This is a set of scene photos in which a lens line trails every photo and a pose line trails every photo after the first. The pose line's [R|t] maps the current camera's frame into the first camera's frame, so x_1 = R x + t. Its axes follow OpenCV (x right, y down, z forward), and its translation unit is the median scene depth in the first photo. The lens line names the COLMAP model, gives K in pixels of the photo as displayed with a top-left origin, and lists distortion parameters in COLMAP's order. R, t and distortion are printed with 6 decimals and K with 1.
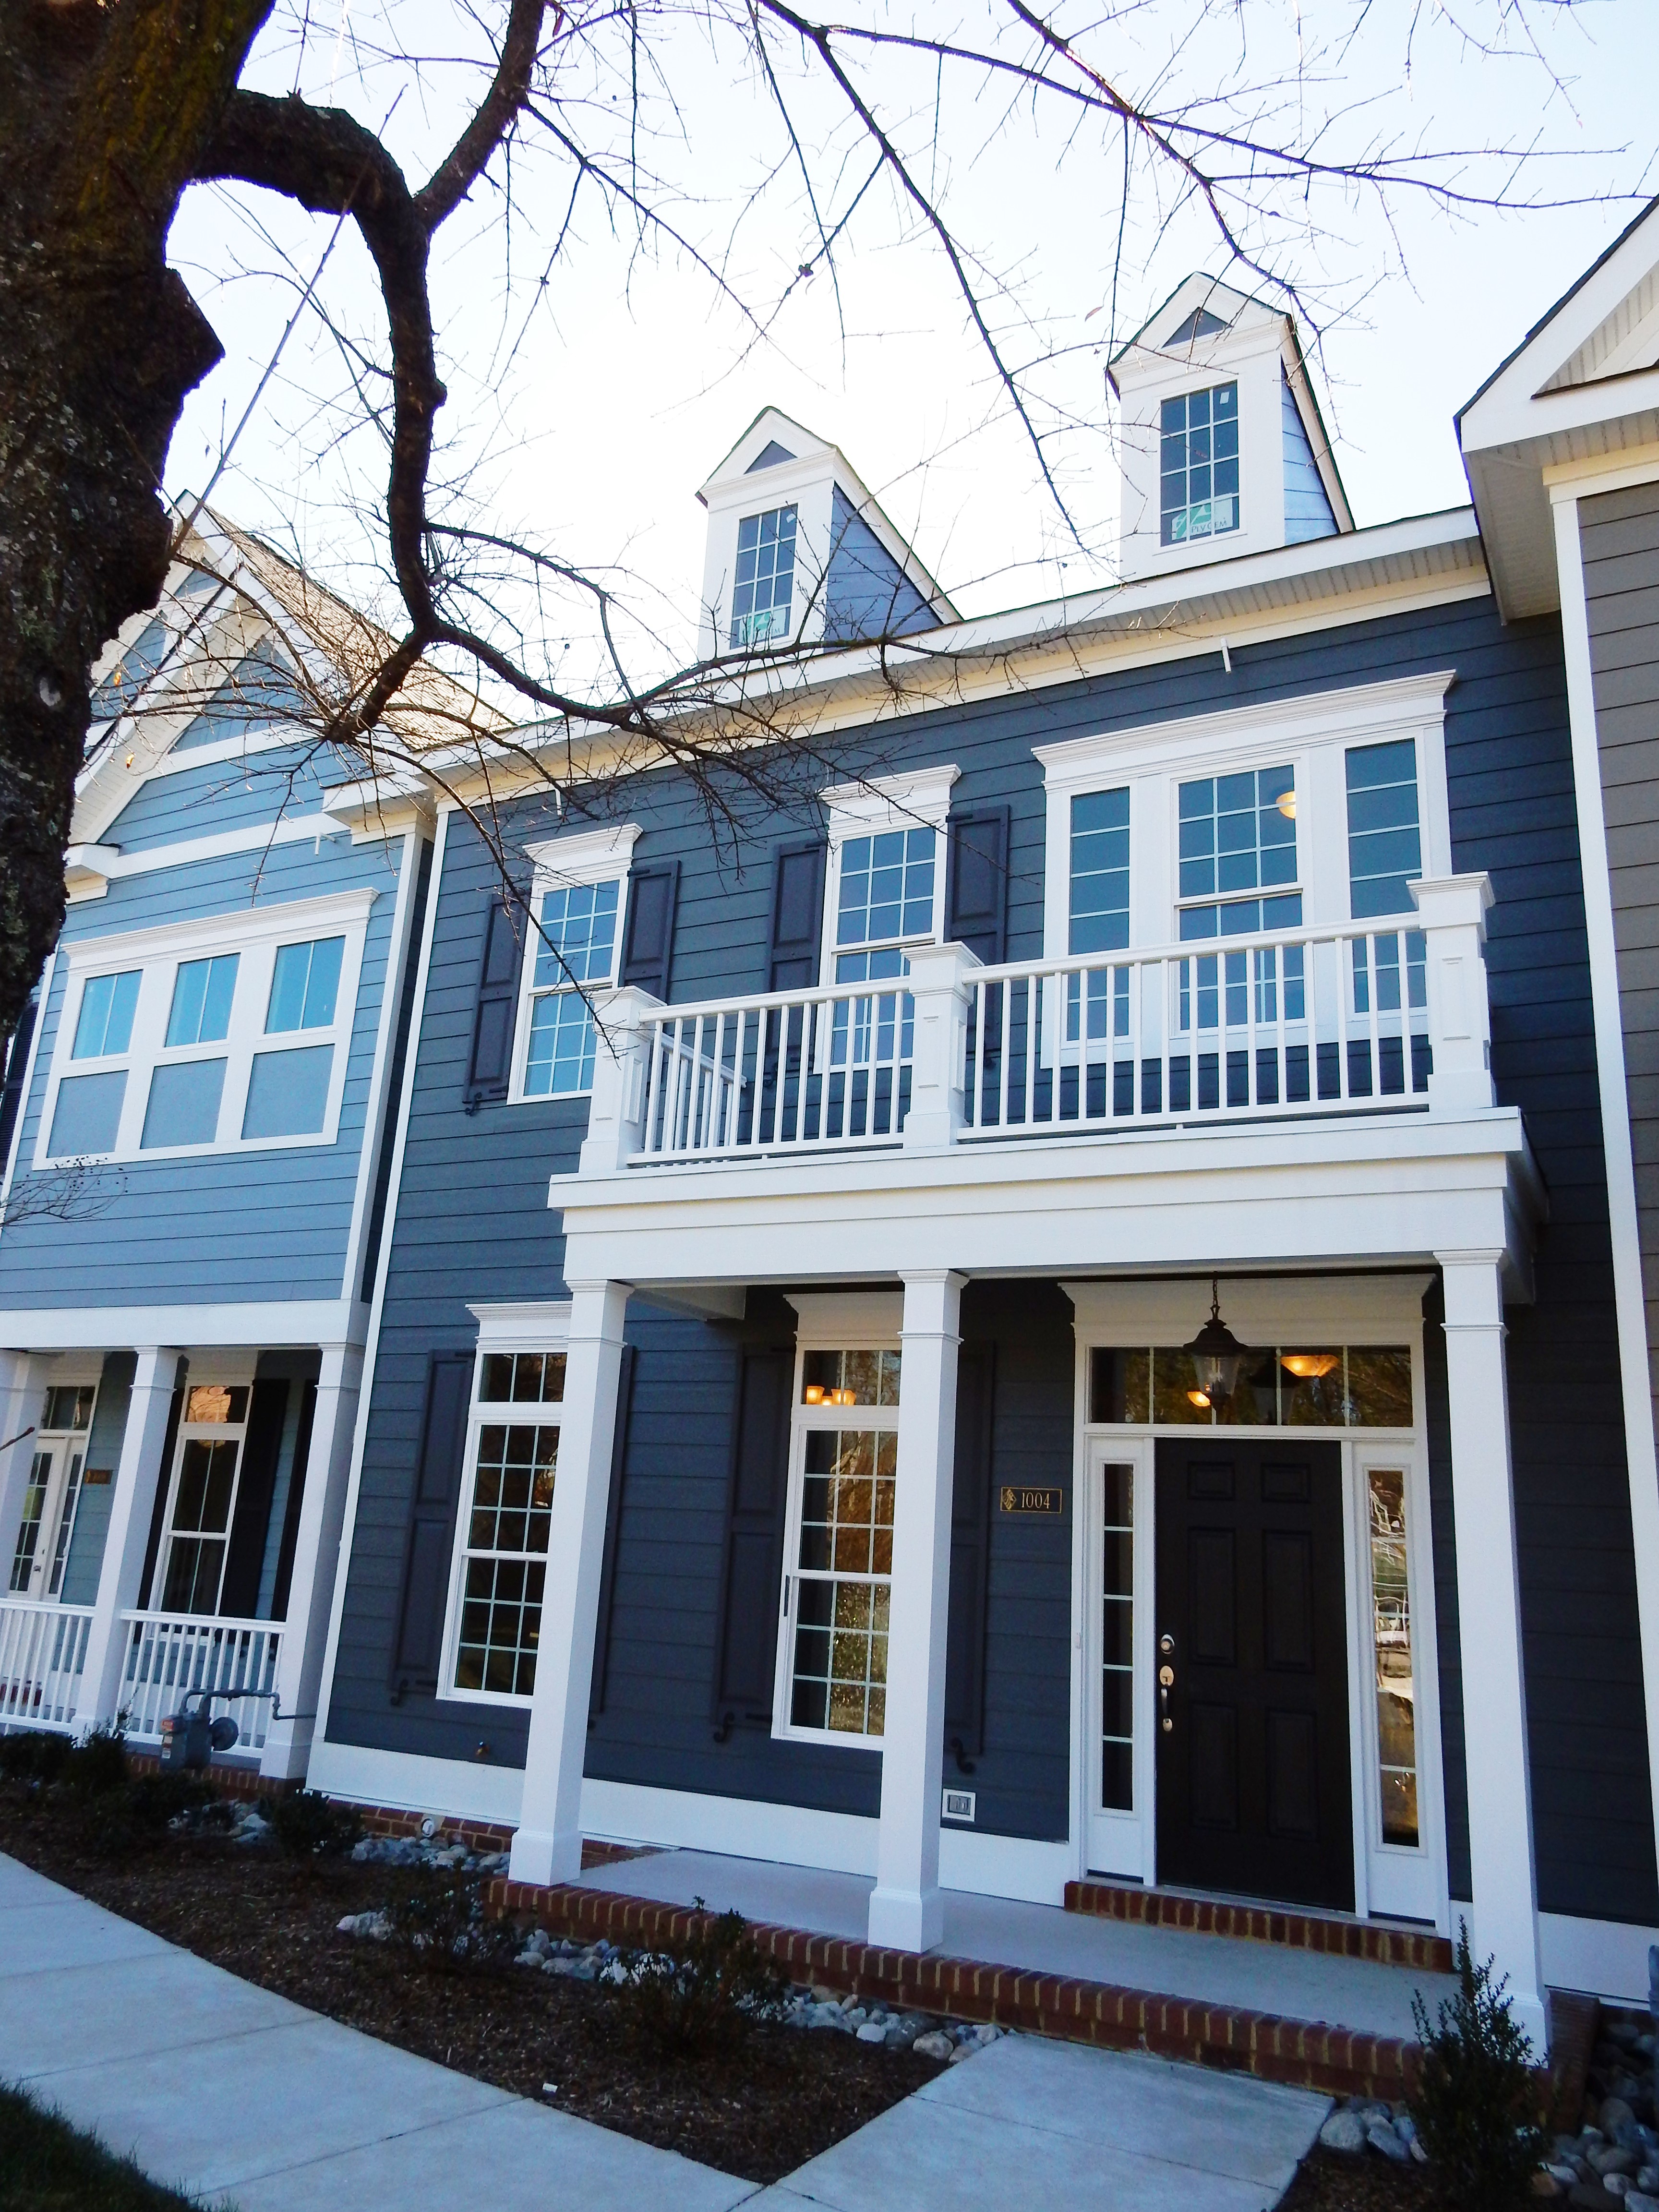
lens RADIAL K [[1594.1, 0, 818.3], [0, 1594.1, 1124.3], [0, 0, 1]] dist [-0.008165, 0.015913]
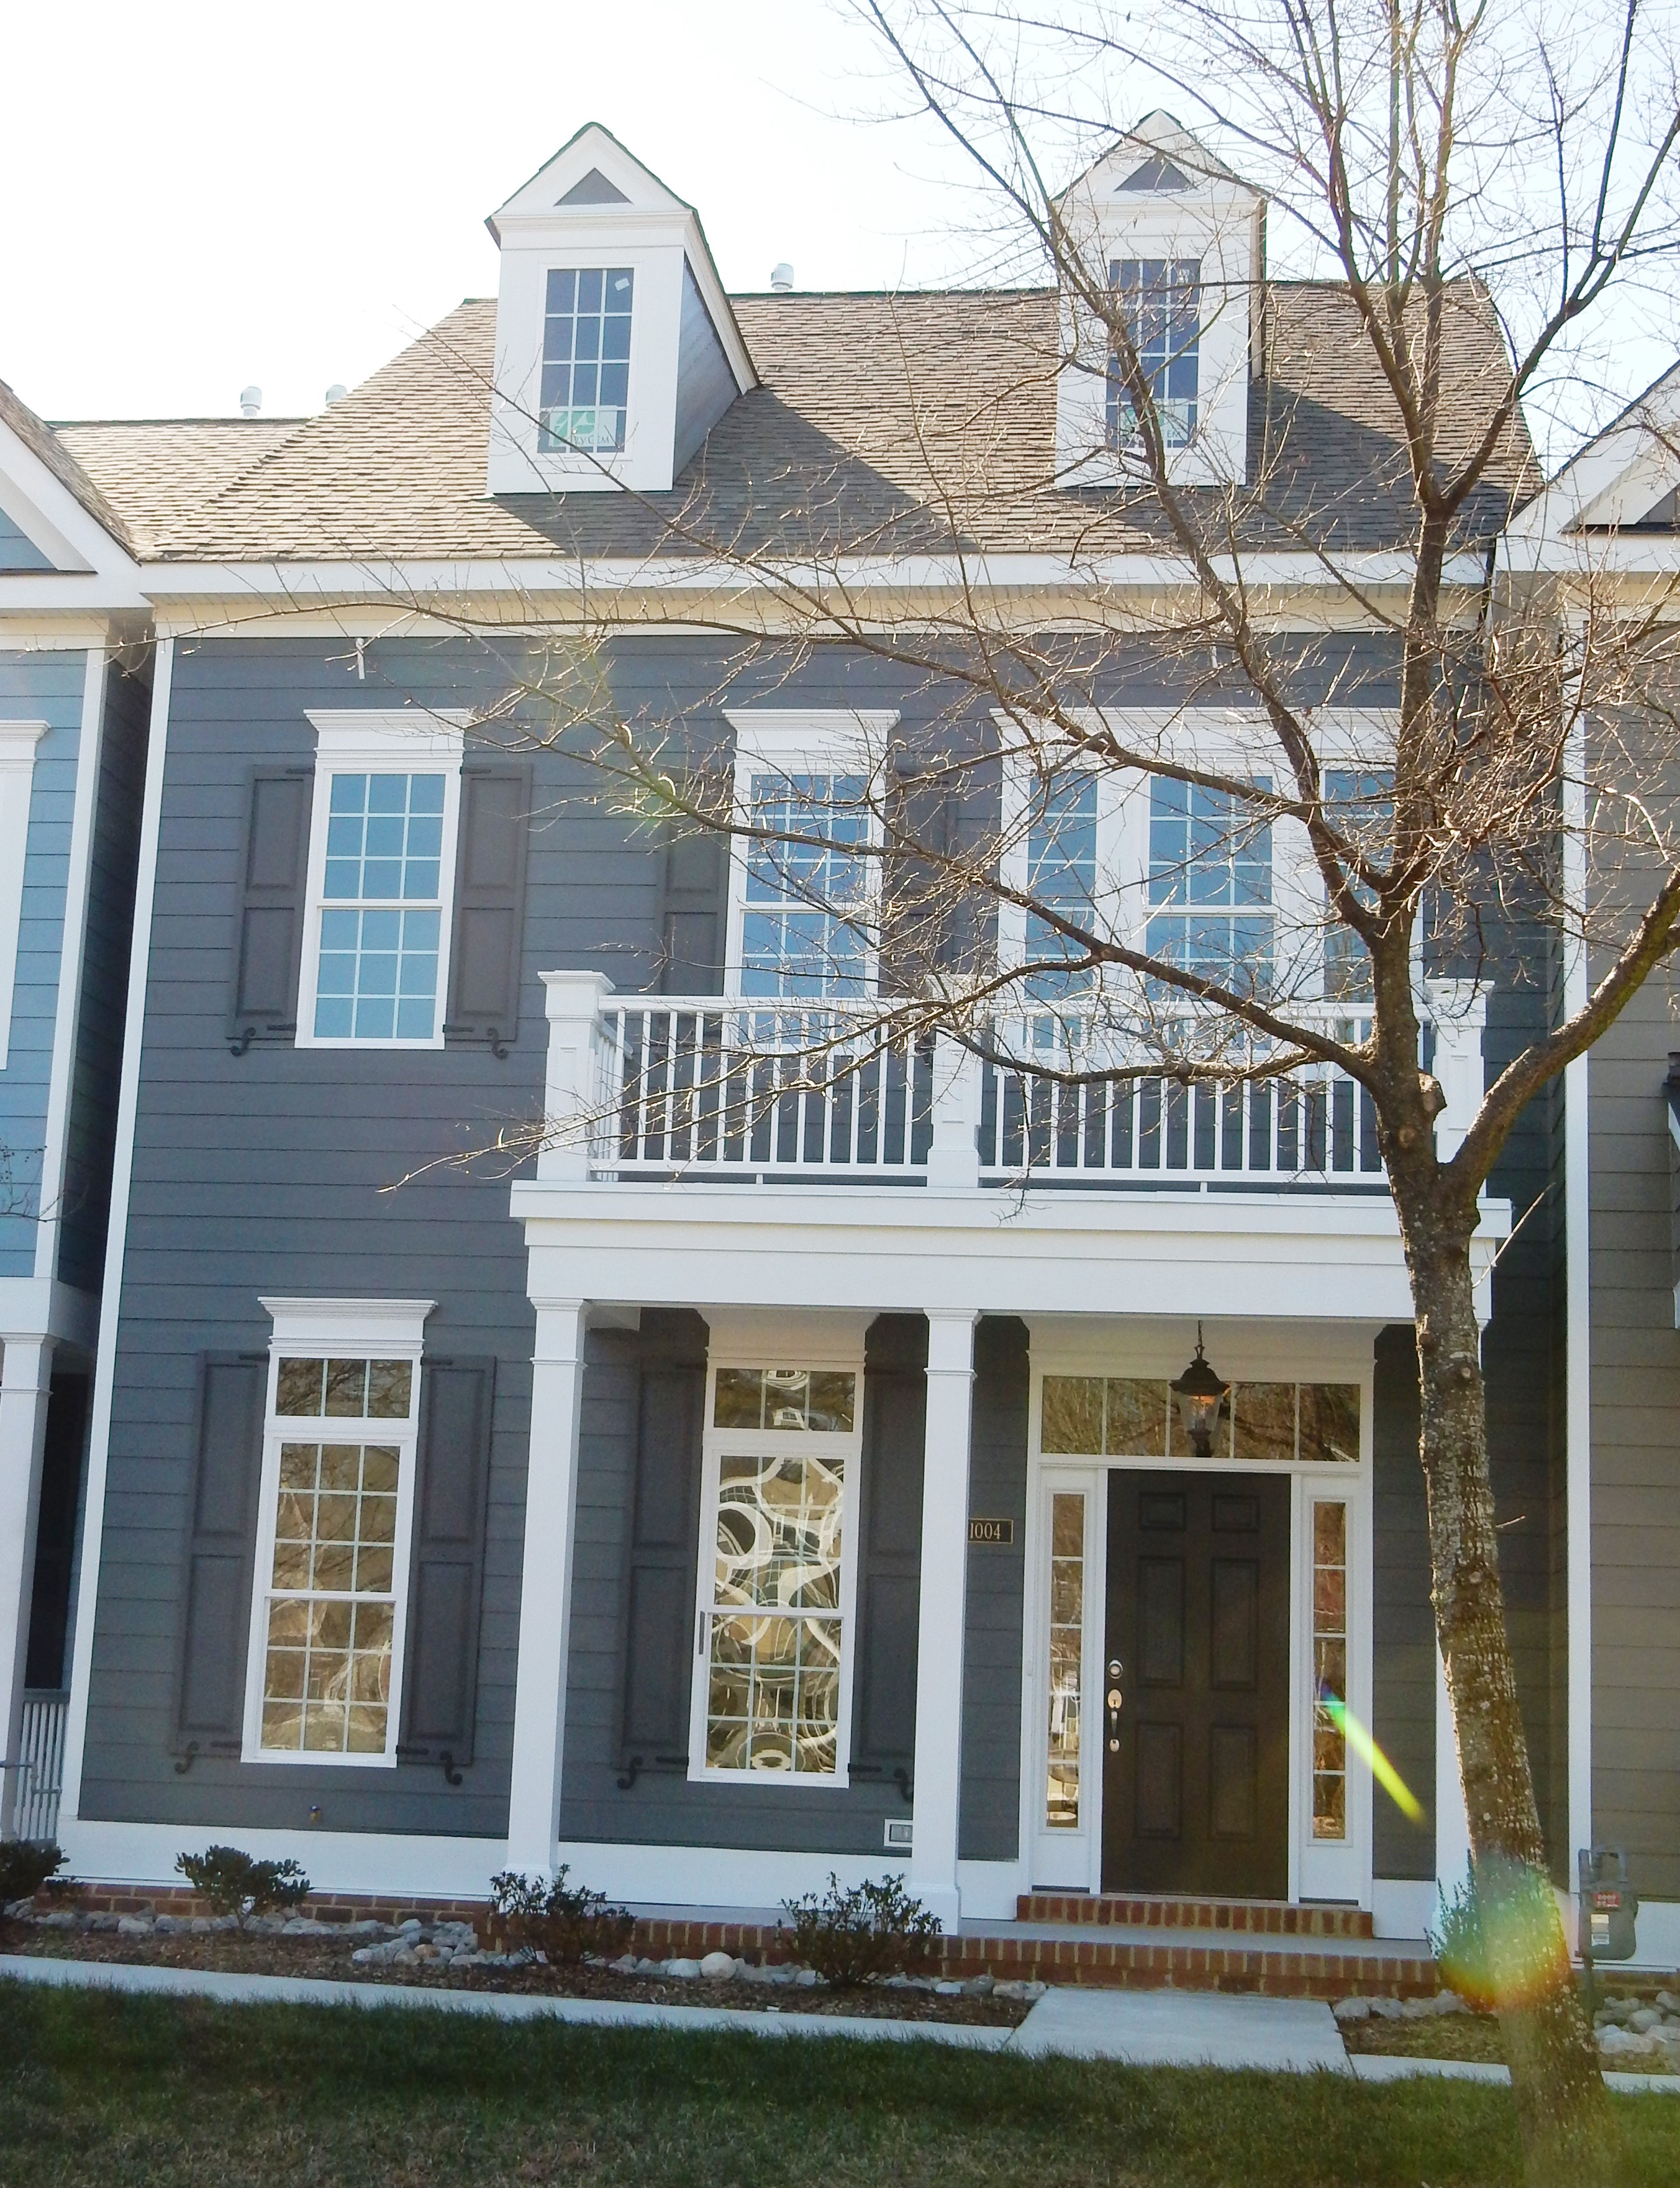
lens RADIAL K [[3144.0, 0, 843.5], [0, 3144.0, 1088.1], [0, 0, 1]] dist [-0.008722, 0.000000]
pose [[0.944459, 0.042735, 0.325838, -0.562838], [-0.073086, 0.993992, 0.081476, -0.176990], [-0.320399, -0.100764, 0.941908, -0.729700]]
